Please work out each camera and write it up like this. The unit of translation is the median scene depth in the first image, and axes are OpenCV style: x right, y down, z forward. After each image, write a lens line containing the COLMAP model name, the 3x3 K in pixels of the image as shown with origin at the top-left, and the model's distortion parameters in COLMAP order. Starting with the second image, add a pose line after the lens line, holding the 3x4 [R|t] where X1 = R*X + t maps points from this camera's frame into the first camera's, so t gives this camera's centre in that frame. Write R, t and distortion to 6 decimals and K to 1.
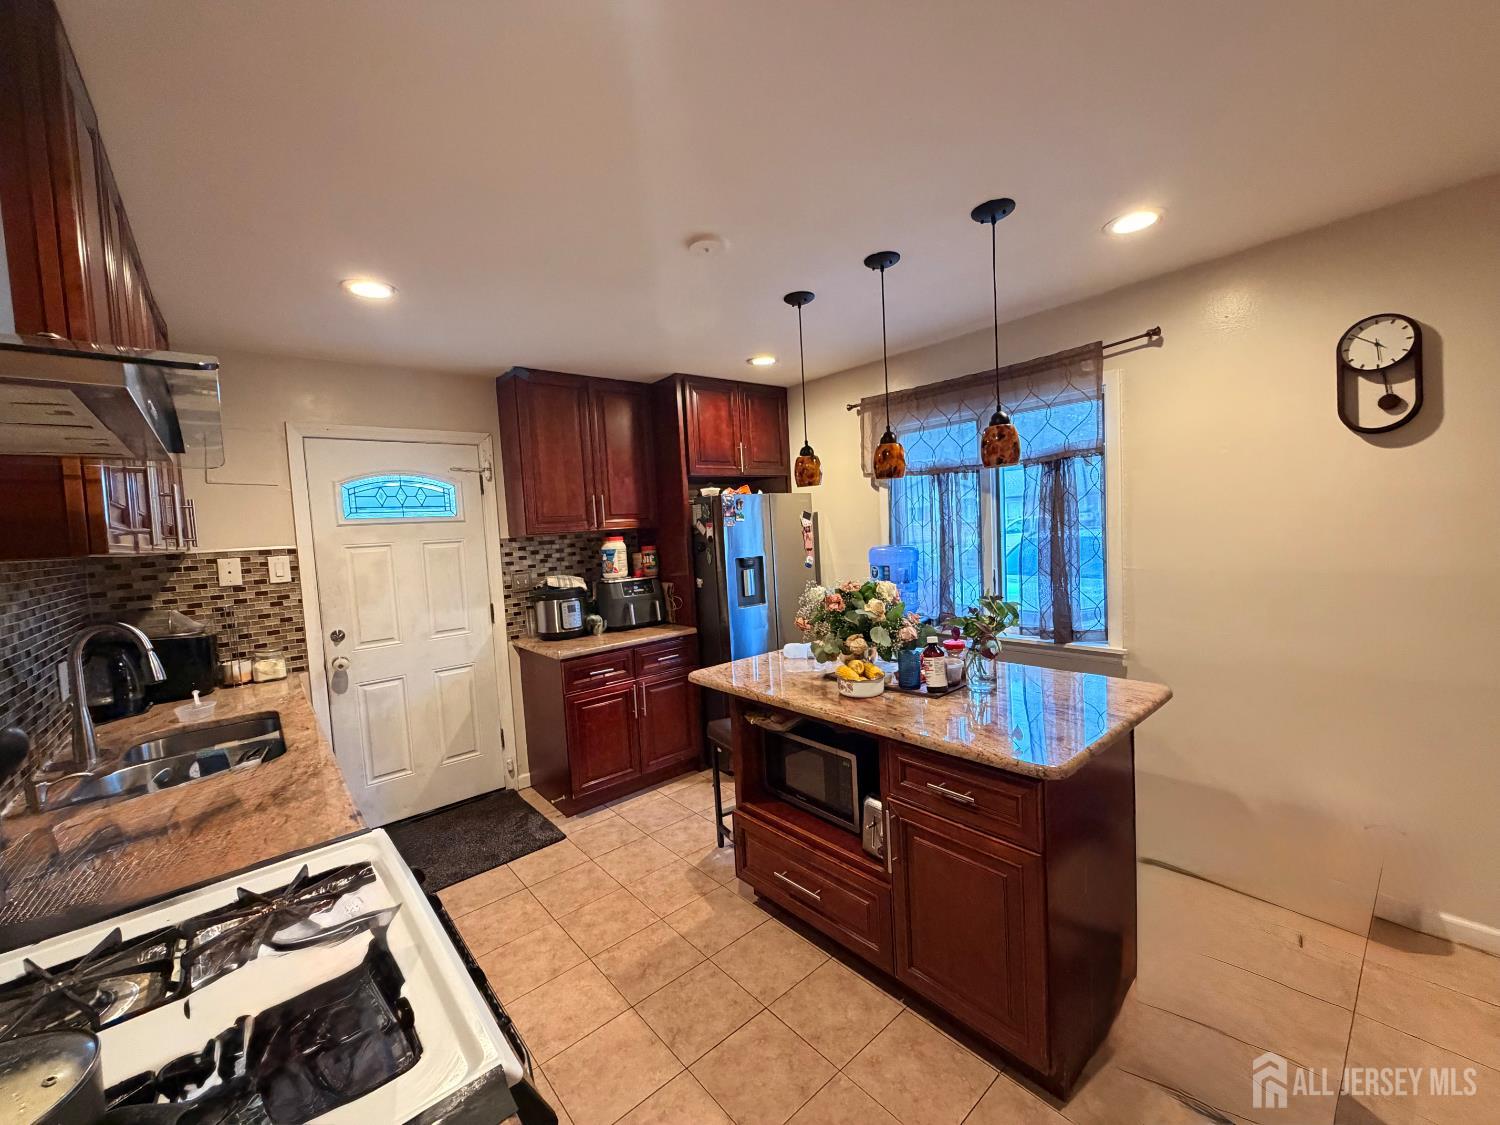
lens RADIAL K [[599.6, 0, 750.0], [0, 599.6, 562.5], [0, 0, 1]] dist [-0.000098, -0.000036]
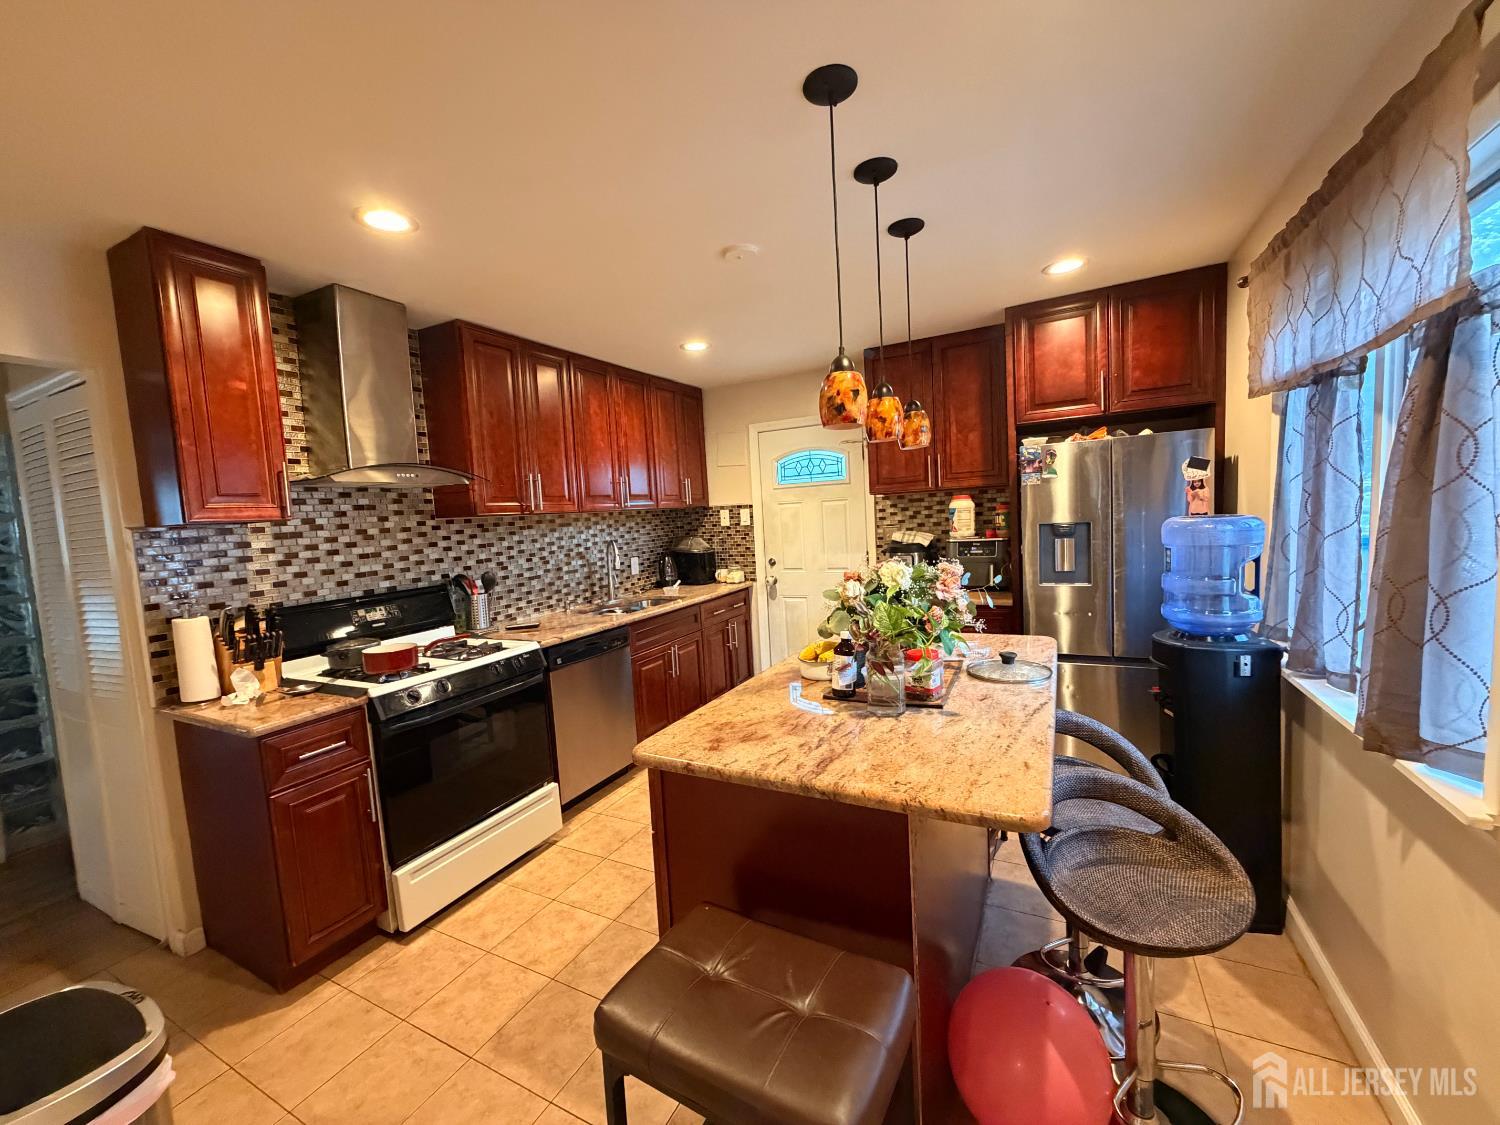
lens RADIAL K [[599.6, 0, 750.0], [0, 599.6, 562.5], [0, 0, 1]] dist [-0.000098, -0.000036]
pose [[0.373875, 0.109555, -0.920986, 0.666912], [-0.017831, 0.993665, 0.110962, -0.042810], [0.927308, -0.025064, 0.373460, 0.361738]]
